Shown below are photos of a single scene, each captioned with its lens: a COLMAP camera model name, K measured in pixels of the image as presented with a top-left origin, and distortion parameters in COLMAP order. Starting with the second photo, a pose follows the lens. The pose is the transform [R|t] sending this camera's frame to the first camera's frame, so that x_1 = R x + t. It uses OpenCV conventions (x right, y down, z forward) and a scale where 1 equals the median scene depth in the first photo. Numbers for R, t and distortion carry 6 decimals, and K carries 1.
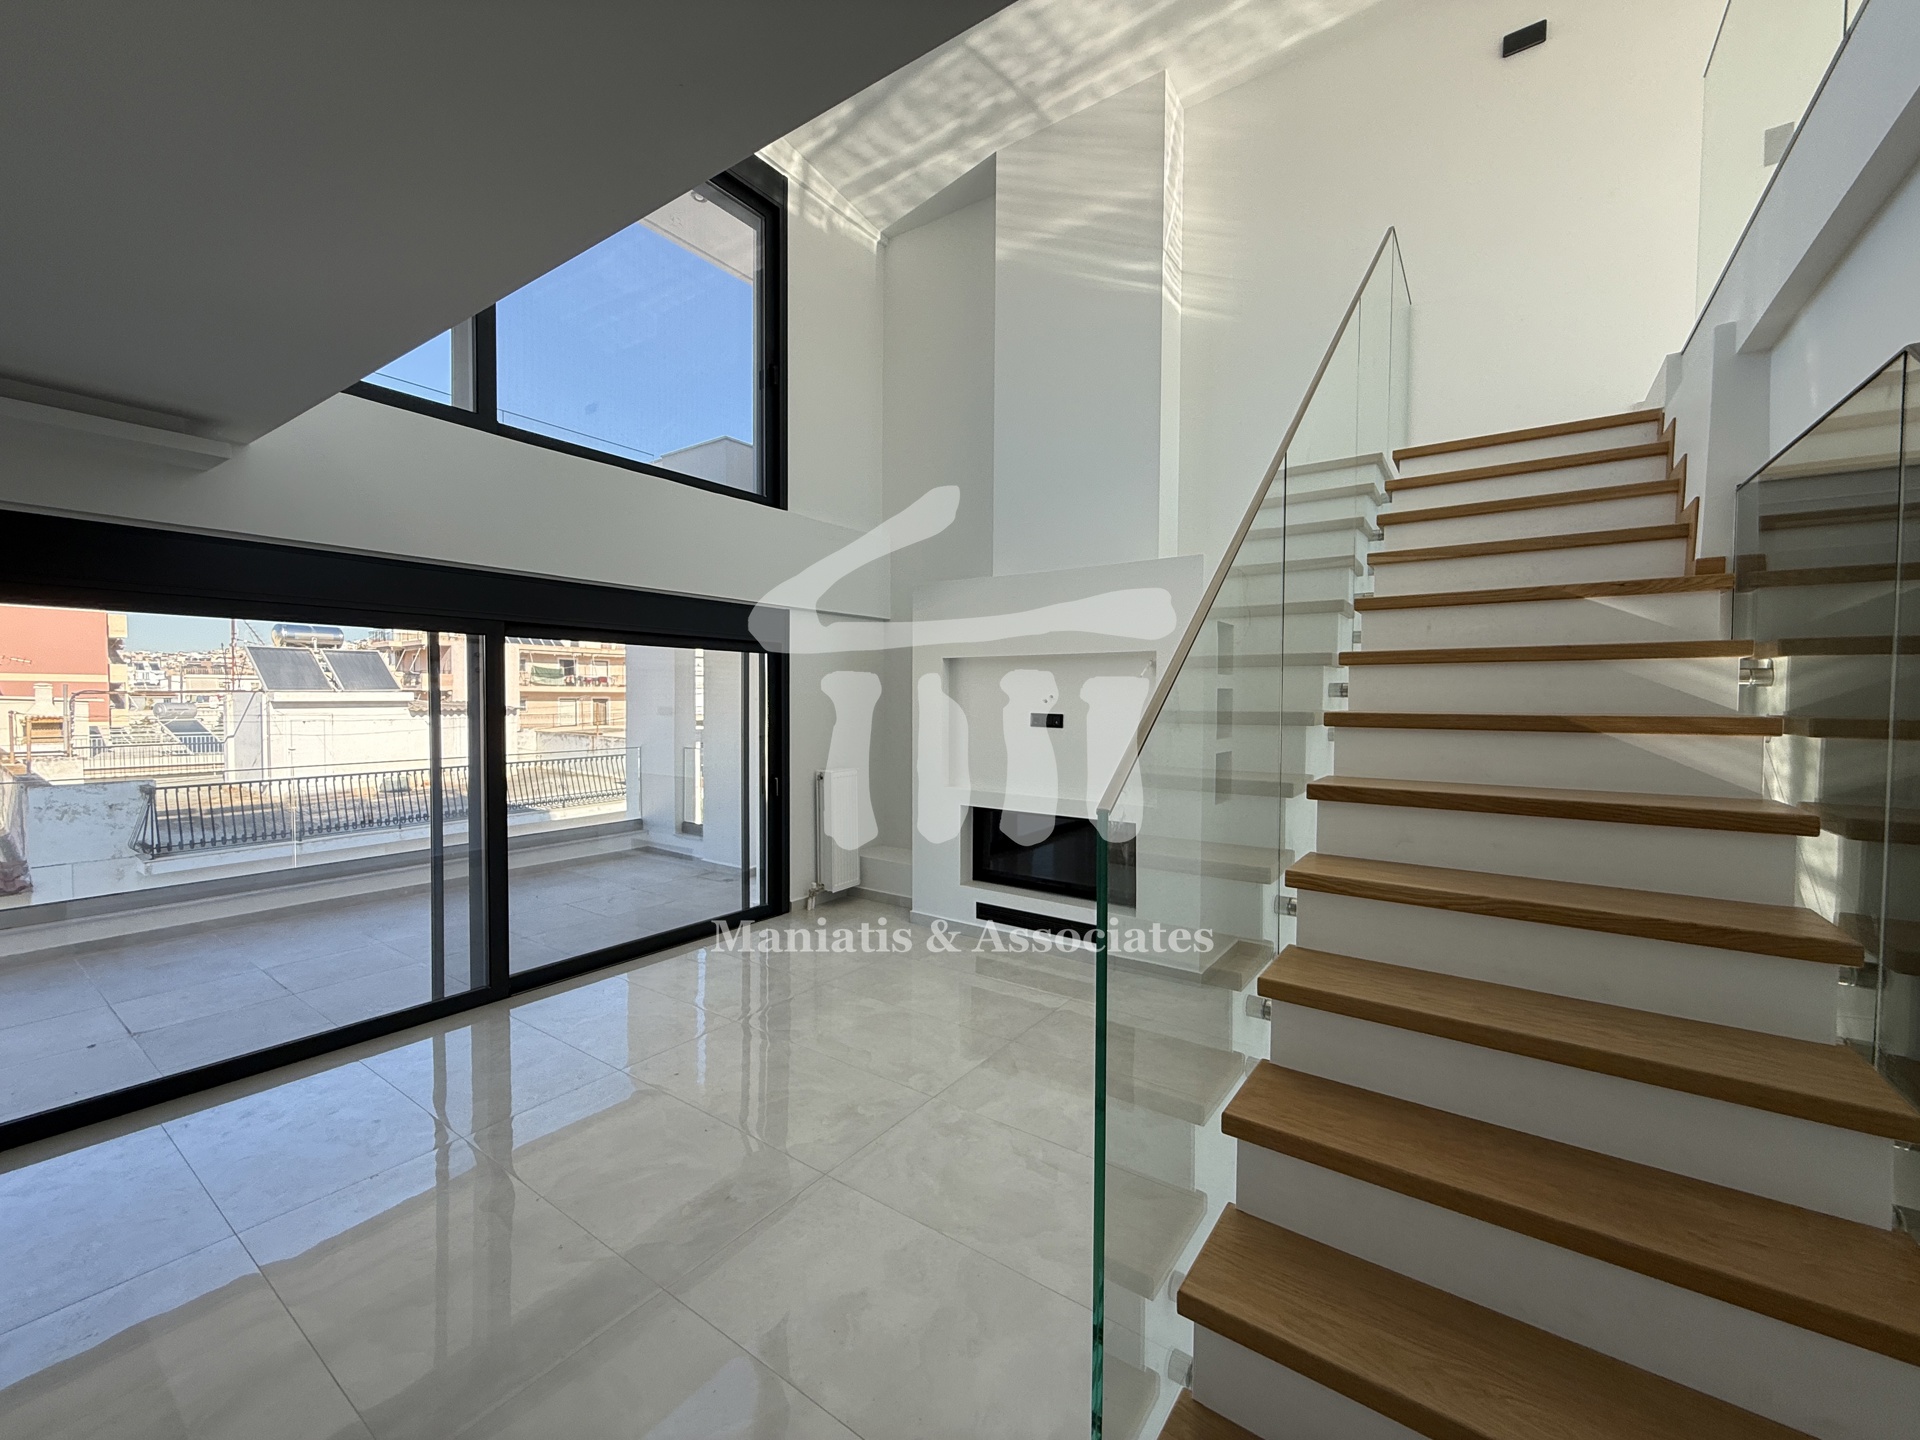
lens RADIAL K [[766.4, 0, 954.7], [0, 766.4, 719.7], [0, 0, 1]] dist [-0.000197, -0.000016]
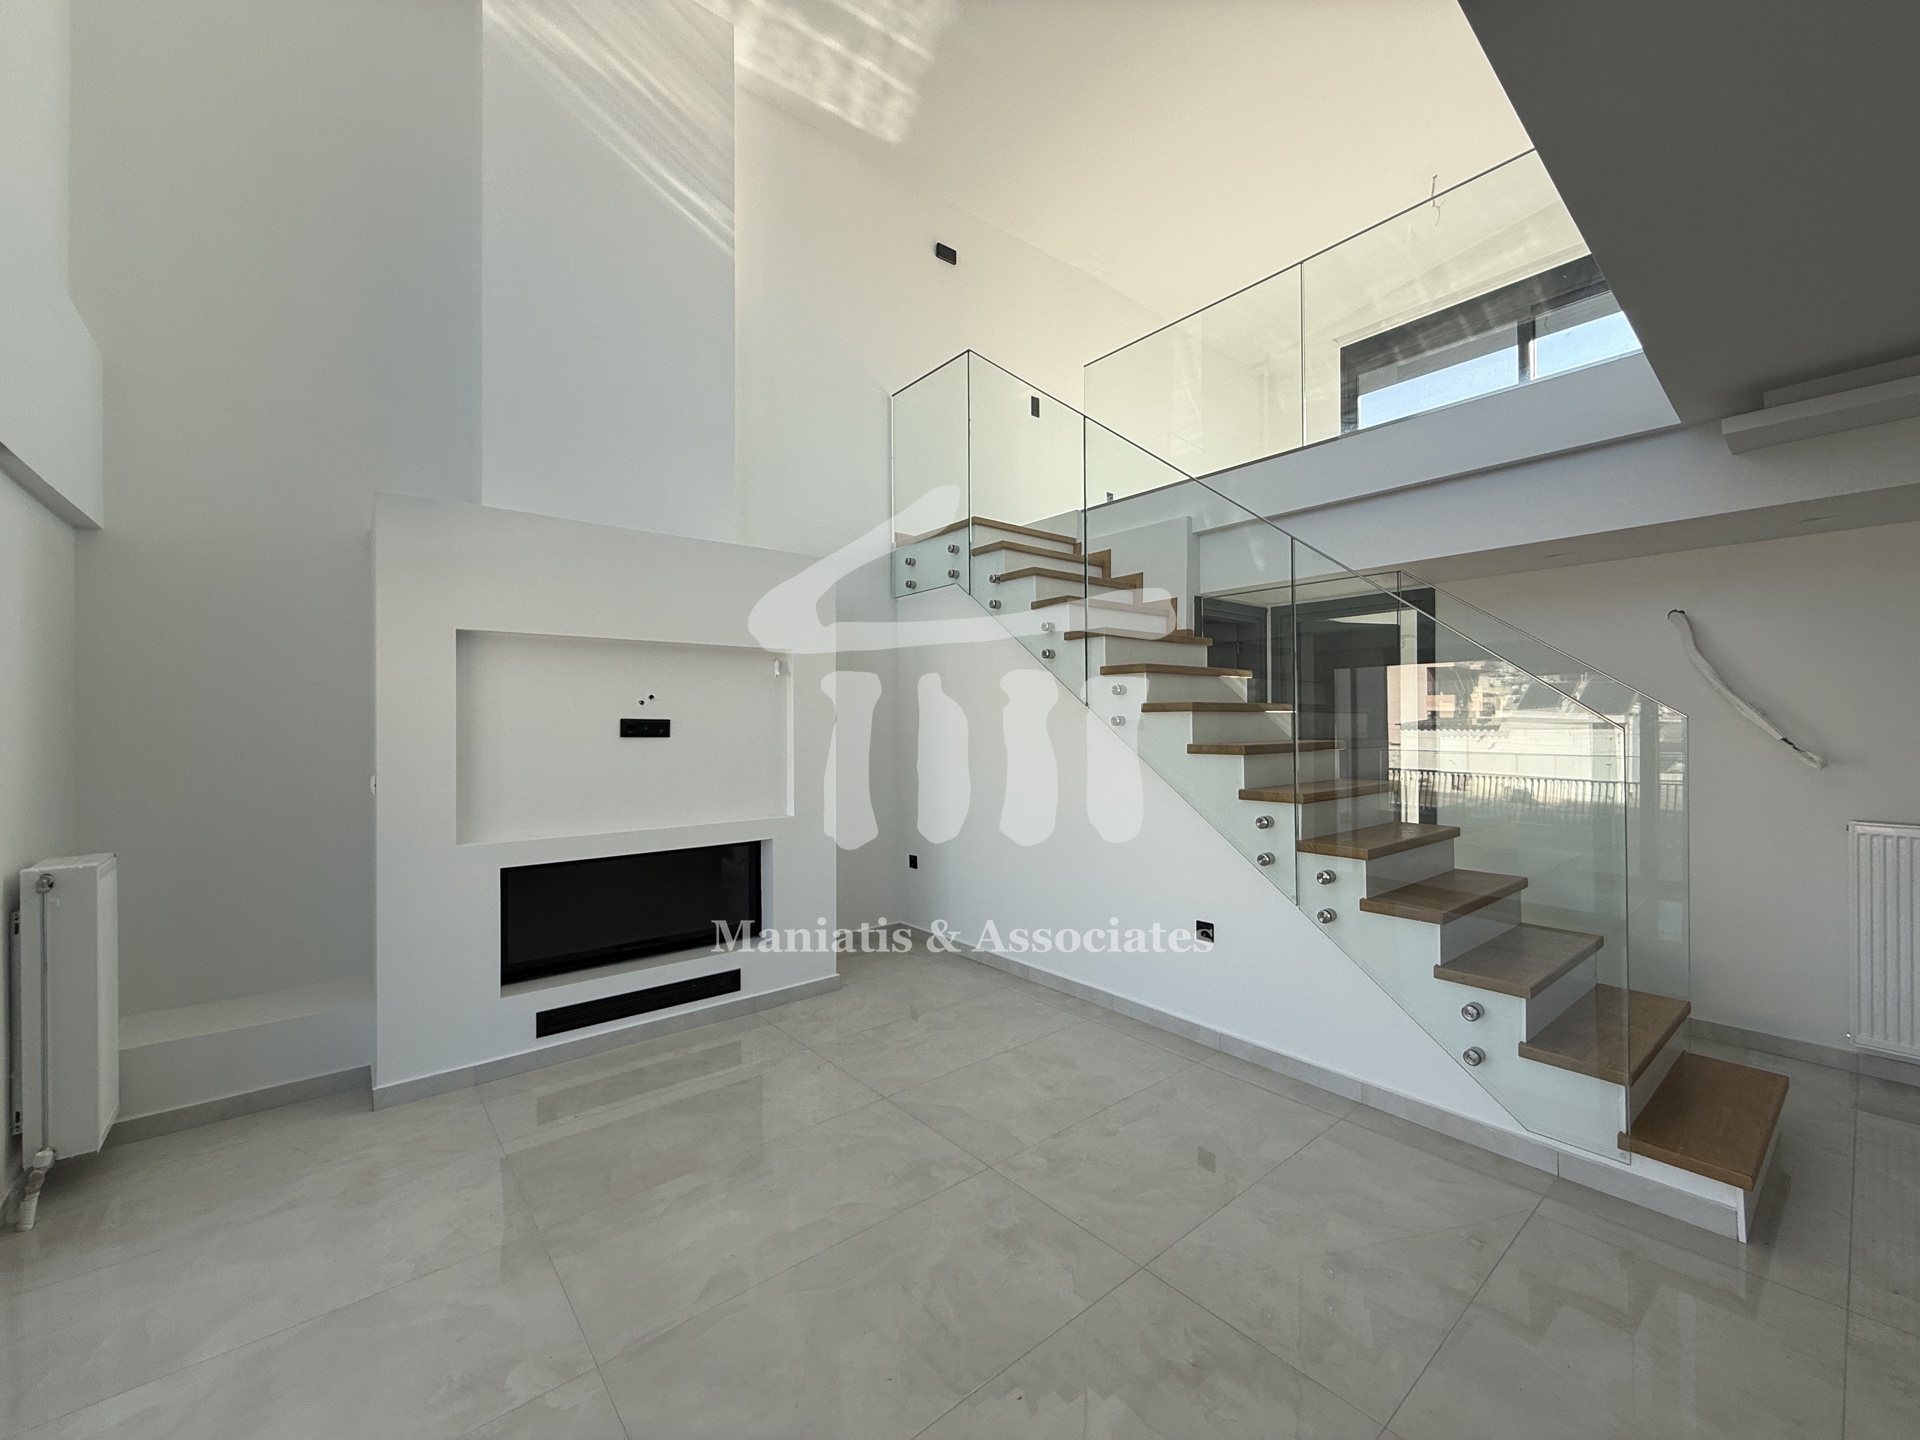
lens RADIAL K [[766.4, 0, 962.6], [0, 766.4, 725.0], [0, 0, 1]] dist [-0.000197, -0.000016]
pose [[0.254634, -0.005984, 0.967019, -0.540698], [0.032267, 0.999477, -0.002311, 0.009974], [-0.966499, 0.031792, 0.254694, 0.521264]]
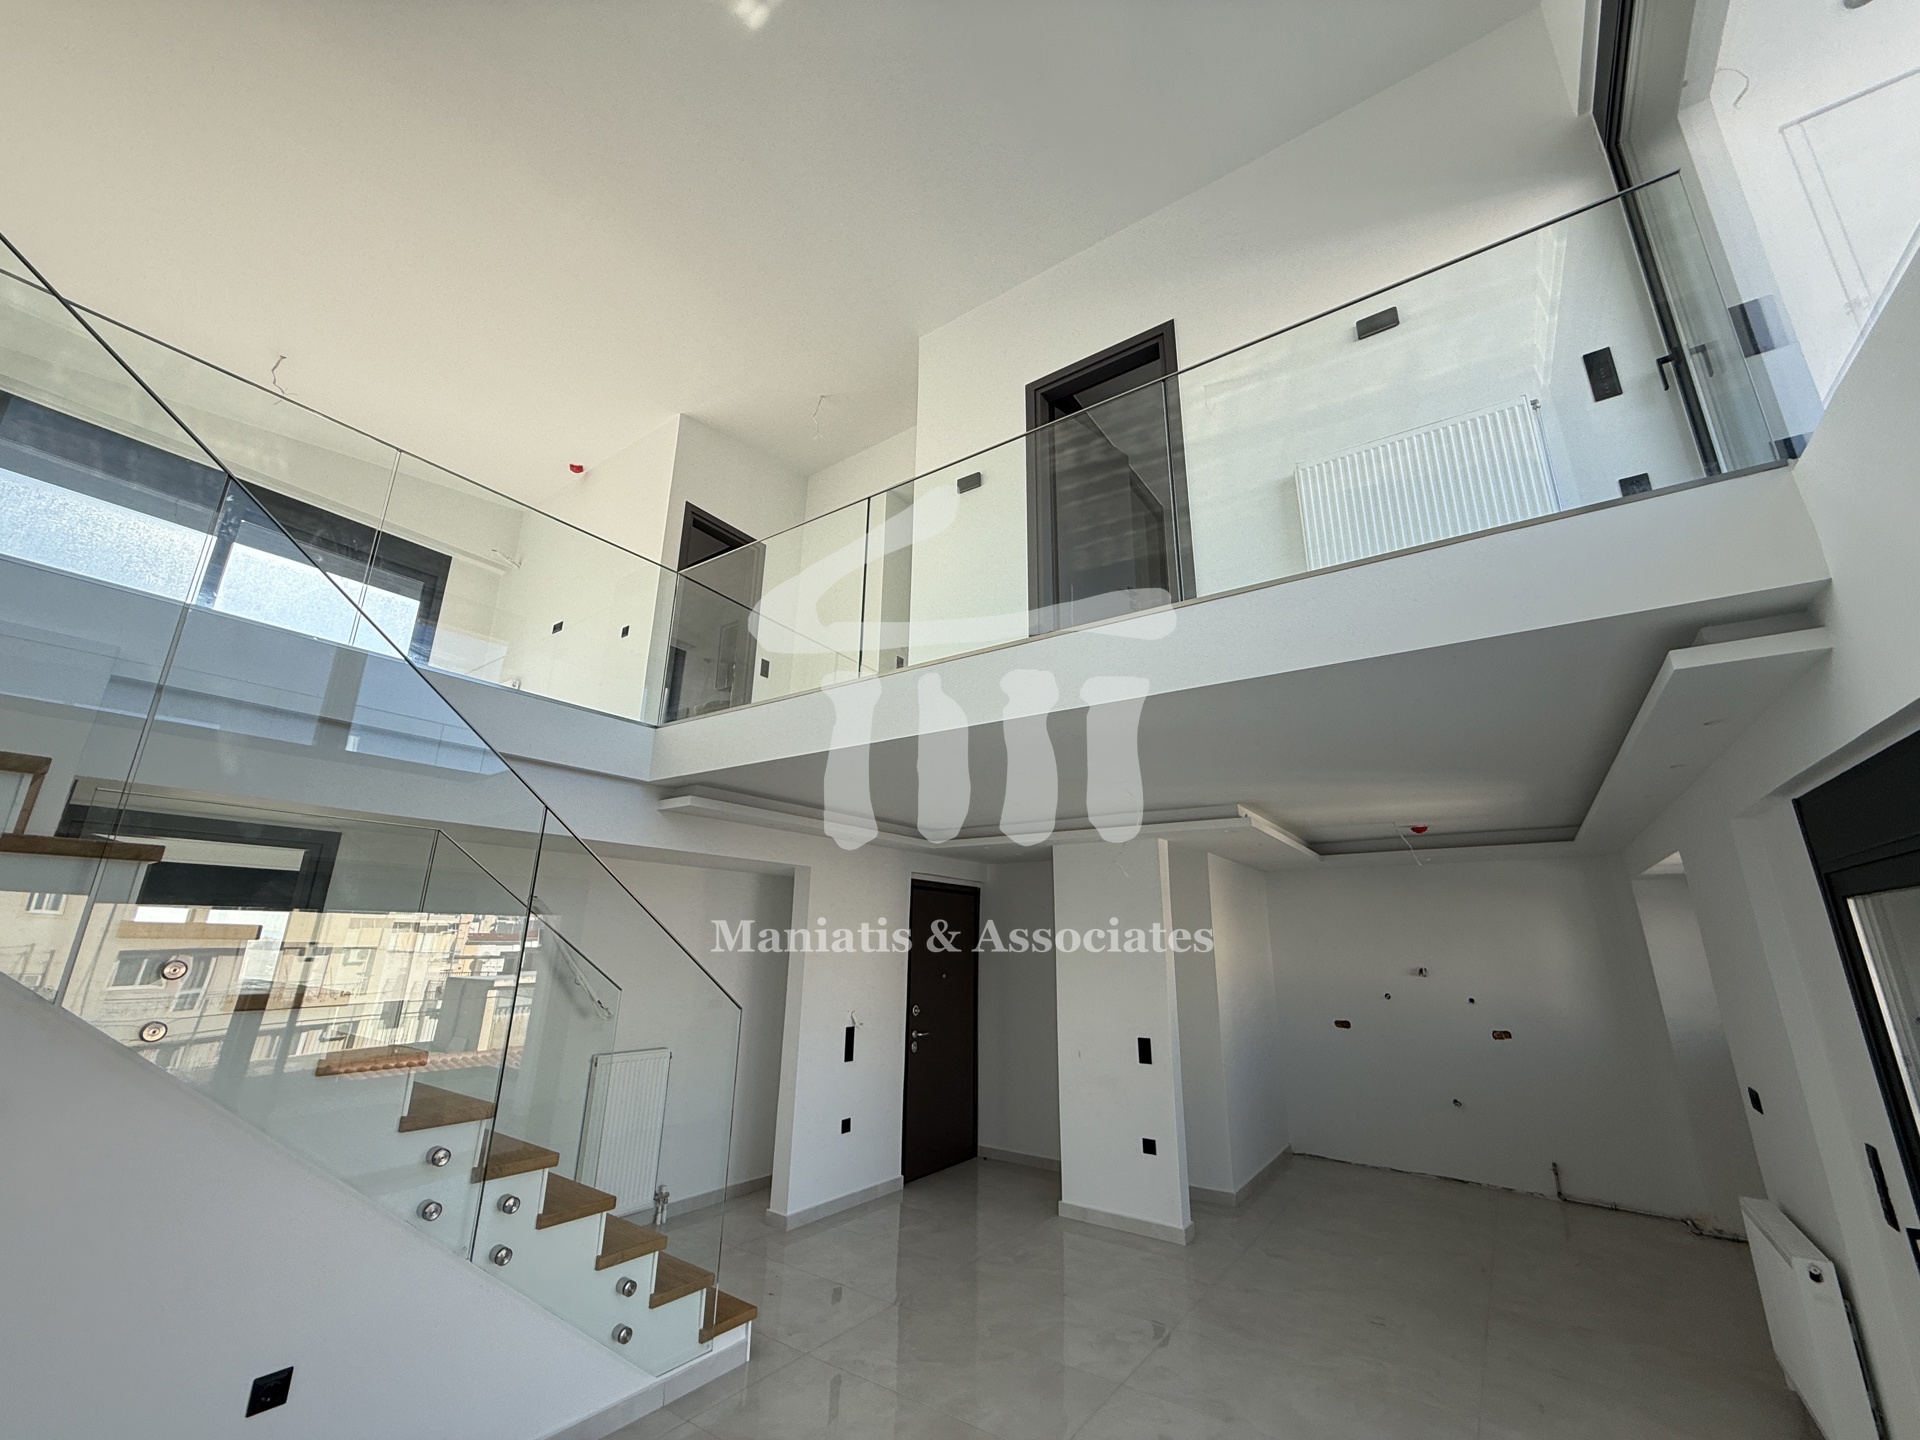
lens RADIAL K [[766.4, 0, 954.0], [0, 766.4, 717.6], [0, 0, 1]] dist [-0.000197, -0.000016]
pose [[-0.999820, -0.016654, 0.009088, -0.163789], [-0.018433, 0.966062, -0.257650, -0.058342], [-0.004488, -0.257771, -0.966196, 1.025487]]
